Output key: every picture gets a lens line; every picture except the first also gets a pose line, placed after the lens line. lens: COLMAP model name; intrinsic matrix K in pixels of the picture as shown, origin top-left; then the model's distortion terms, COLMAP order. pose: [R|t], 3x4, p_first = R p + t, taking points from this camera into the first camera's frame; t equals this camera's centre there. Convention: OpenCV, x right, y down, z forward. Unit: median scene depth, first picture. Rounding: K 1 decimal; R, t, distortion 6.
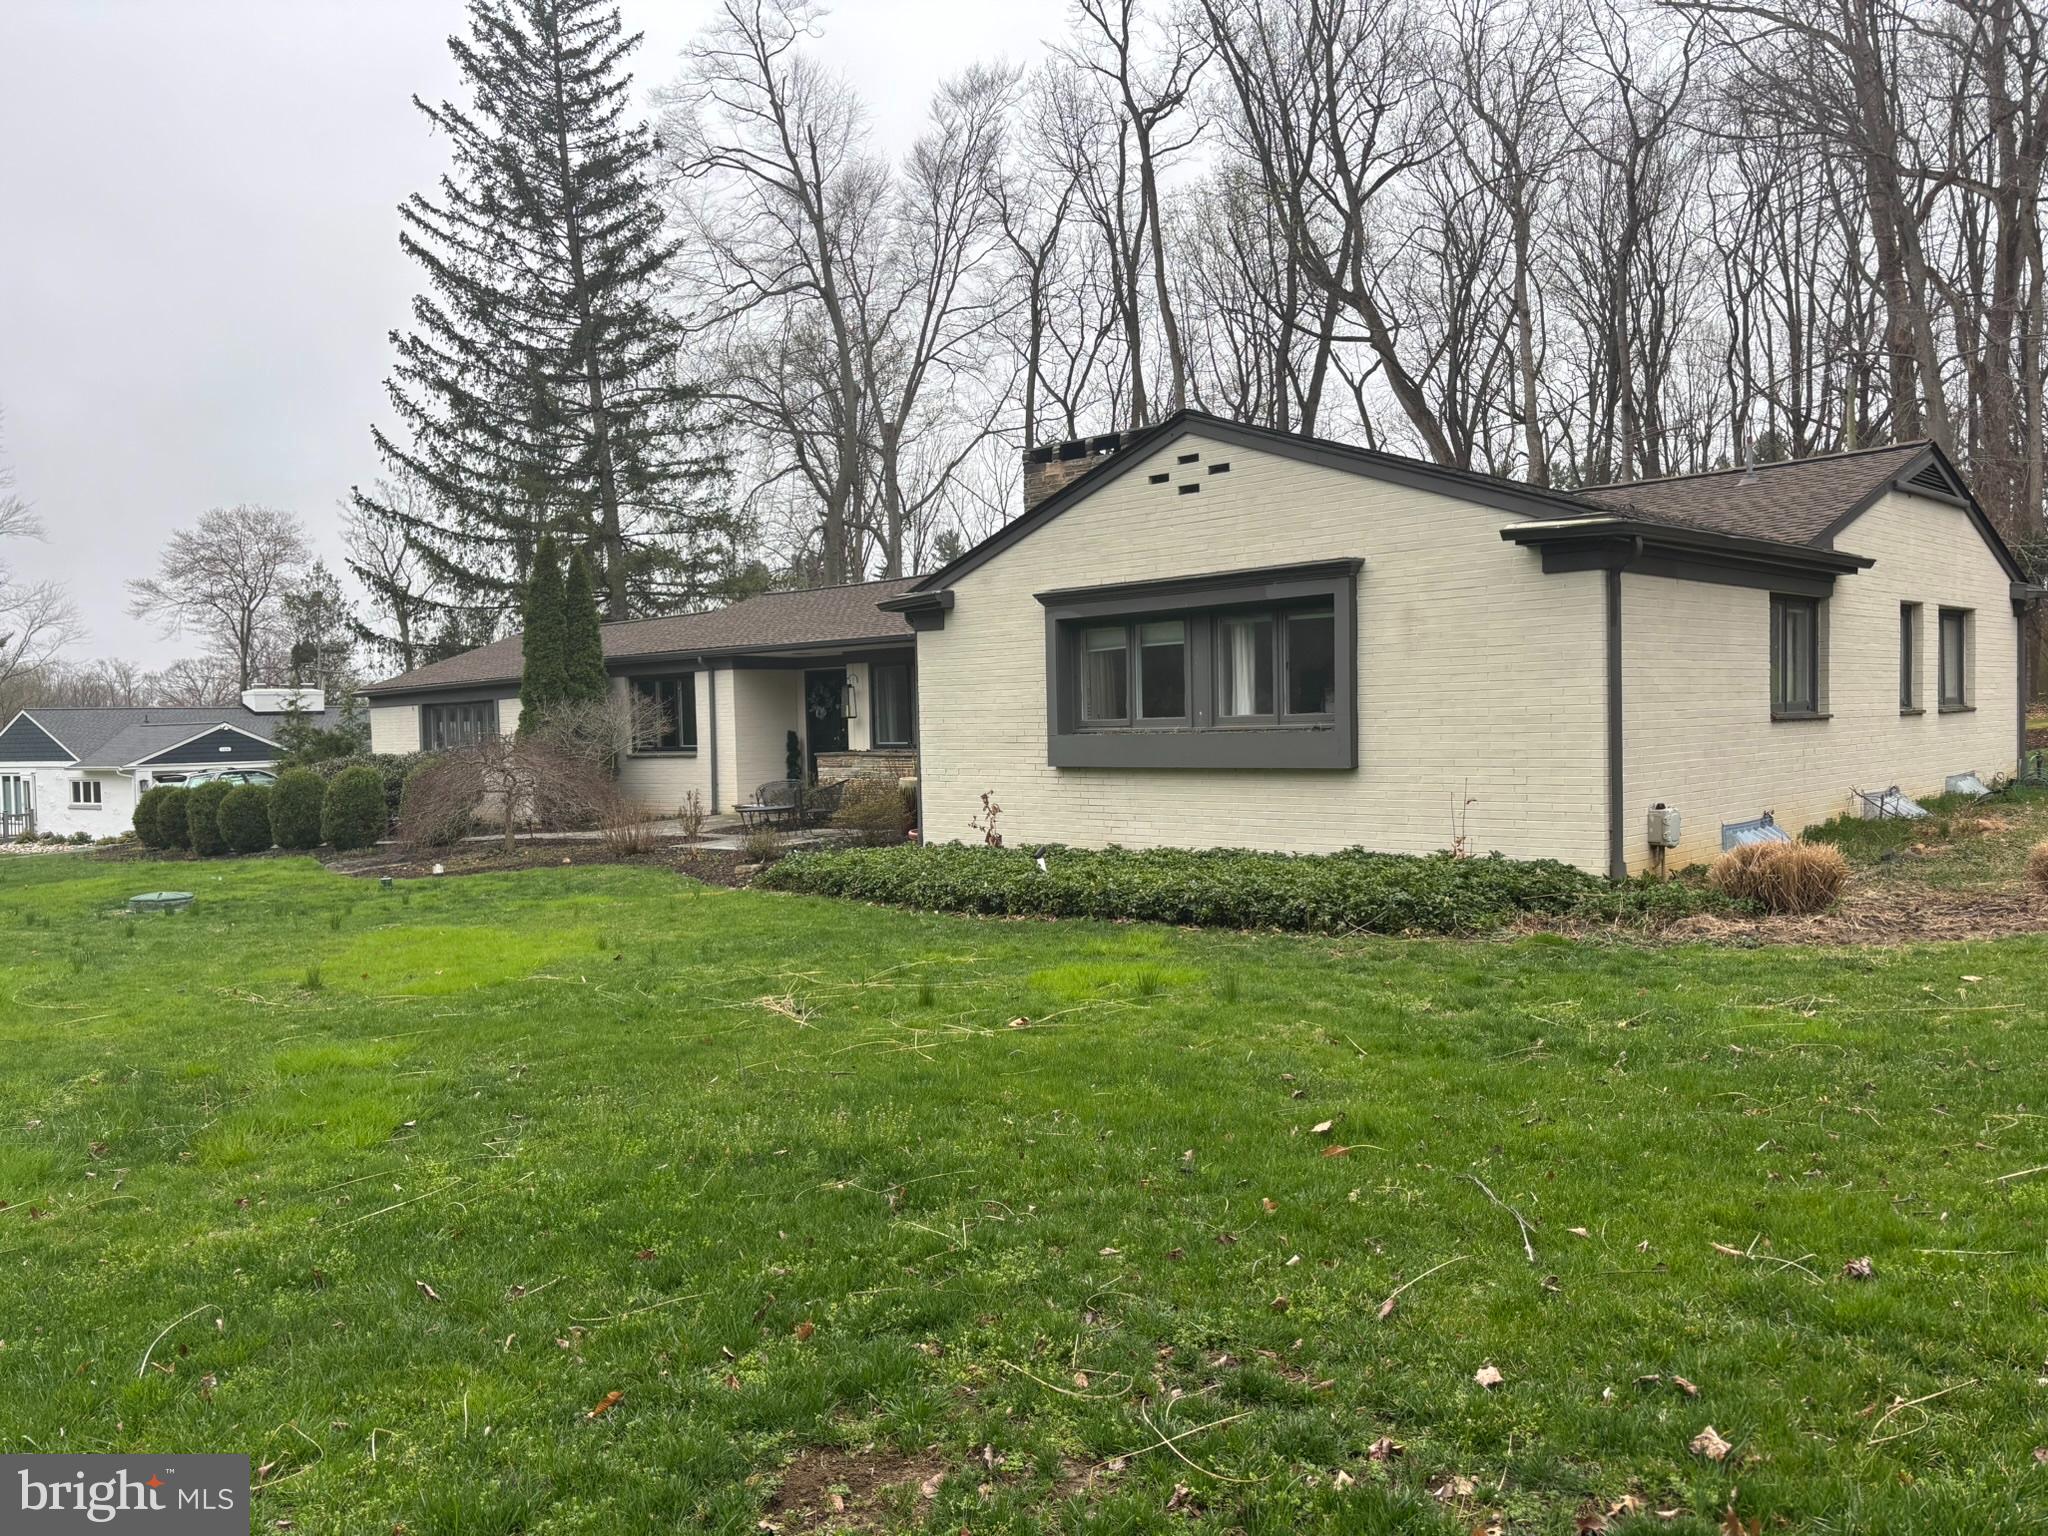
lens RADIAL K [[1584.2, 0, 1020.9], [0, 1584.2, 780.2], [0, 0, 1]] dist [0.048934, -0.052514]
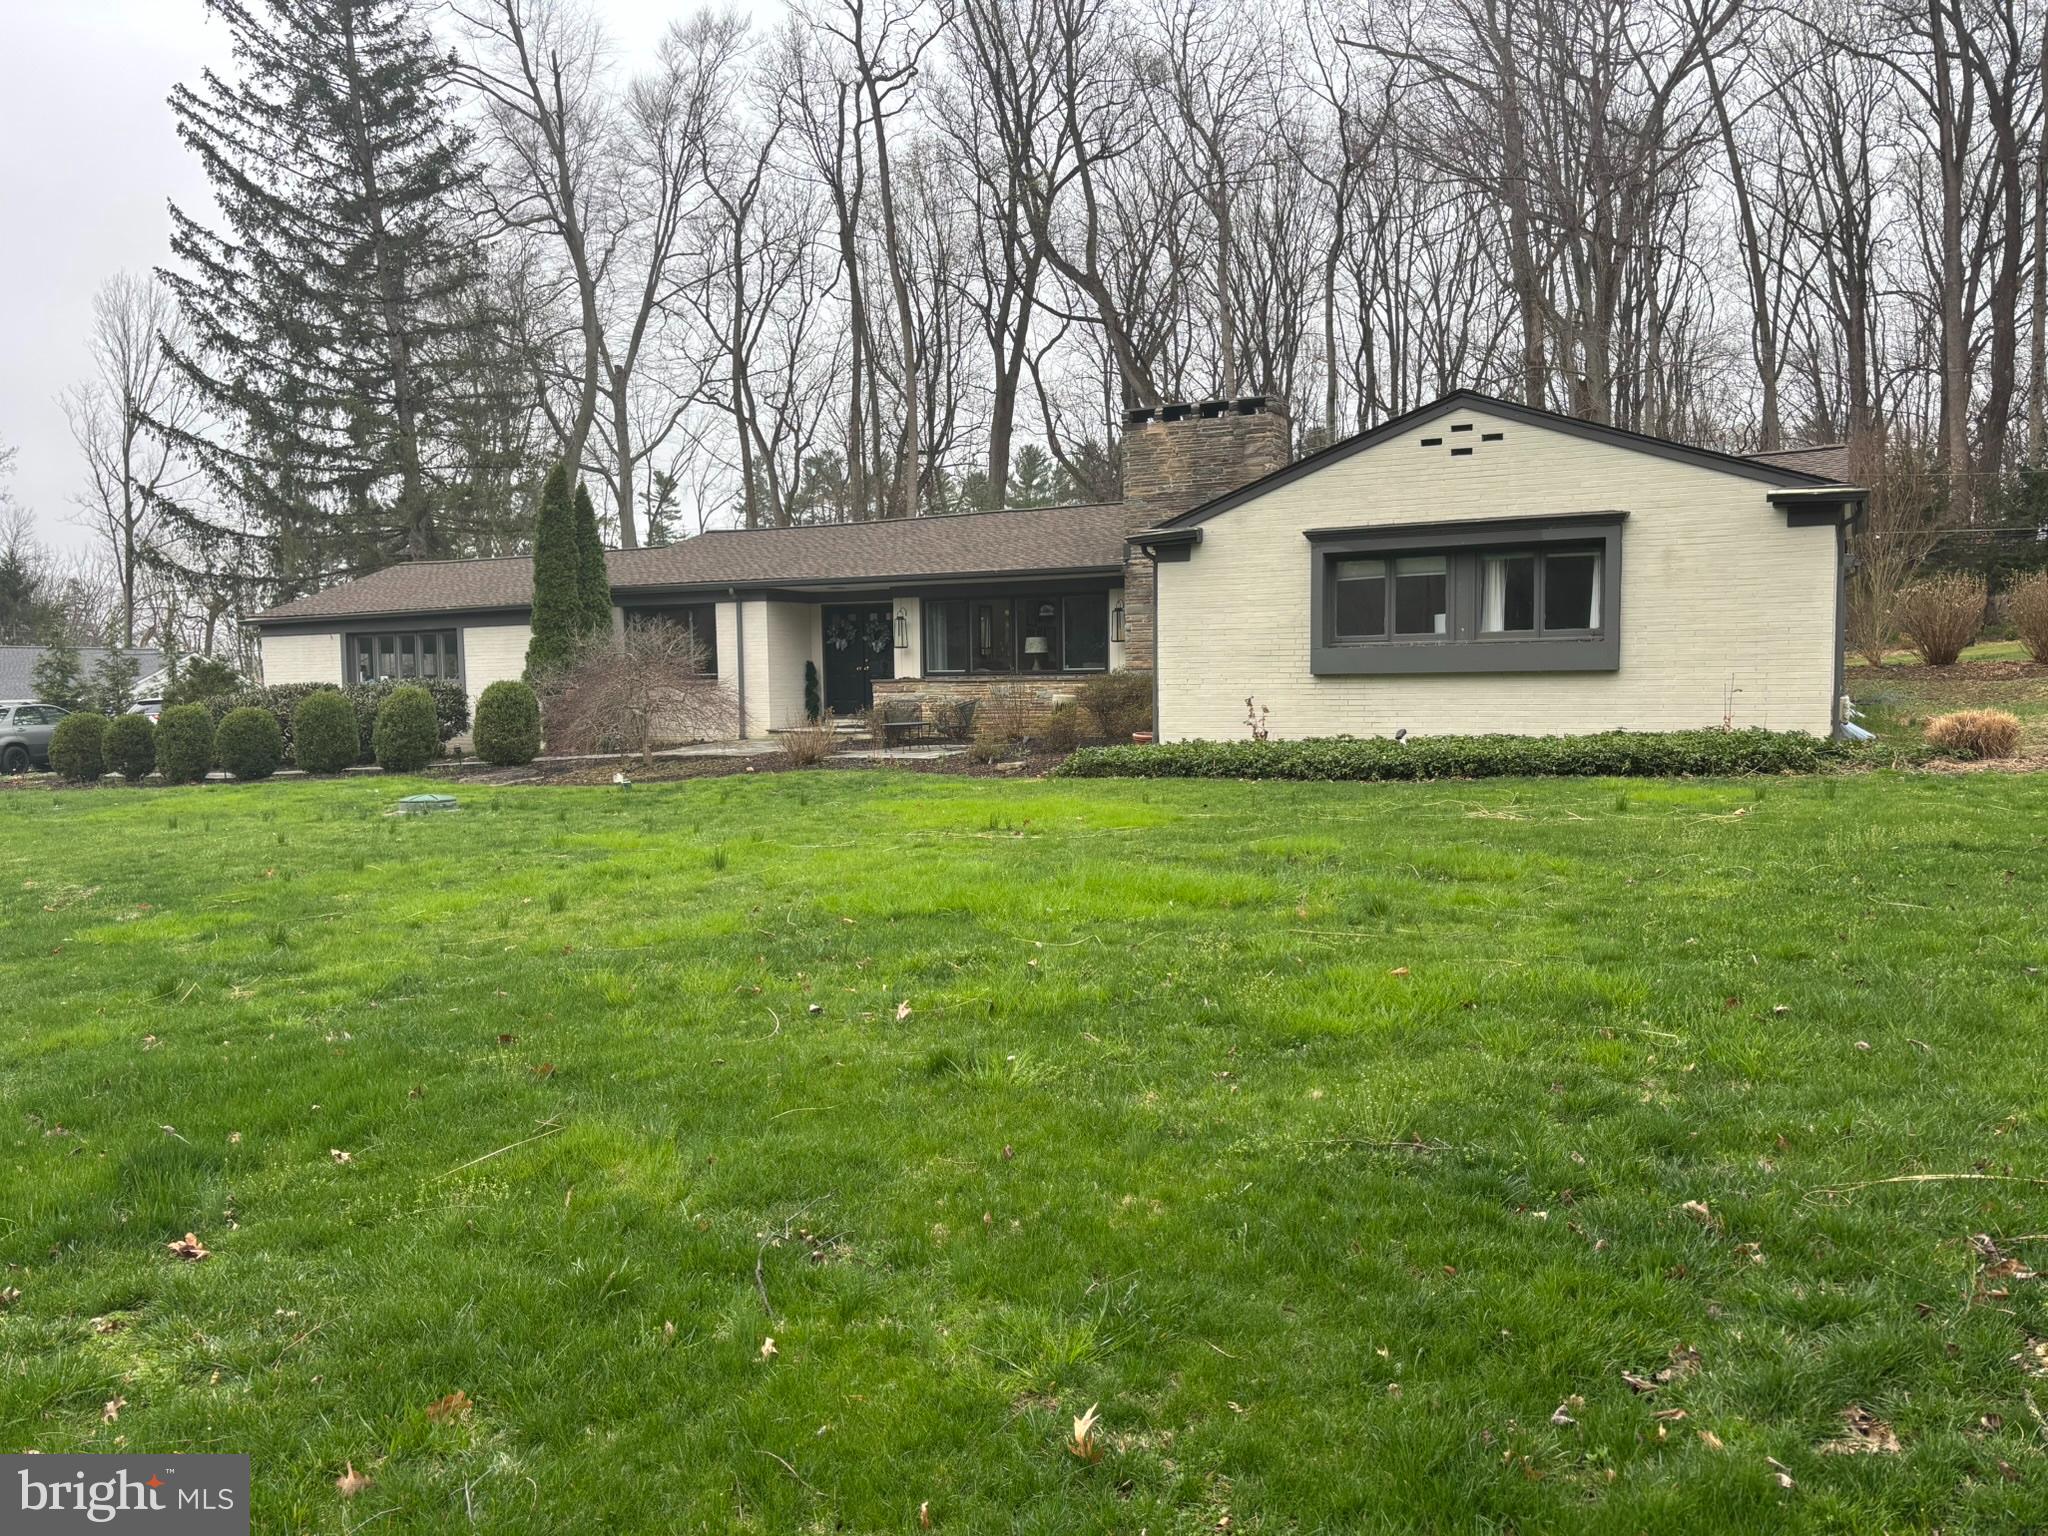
lens RADIAL K [[1587.0, 0, 1023.2], [0, 1587.0, 824.6], [0, 0, 1]] dist [0.058255, -0.101623]
pose [[0.953512, -0.013616, 0.301048, -0.337738], [-0.000061, 0.998970, 0.045375, 0.030827], [-0.301356, -0.043284, 0.952529, -0.067175]]
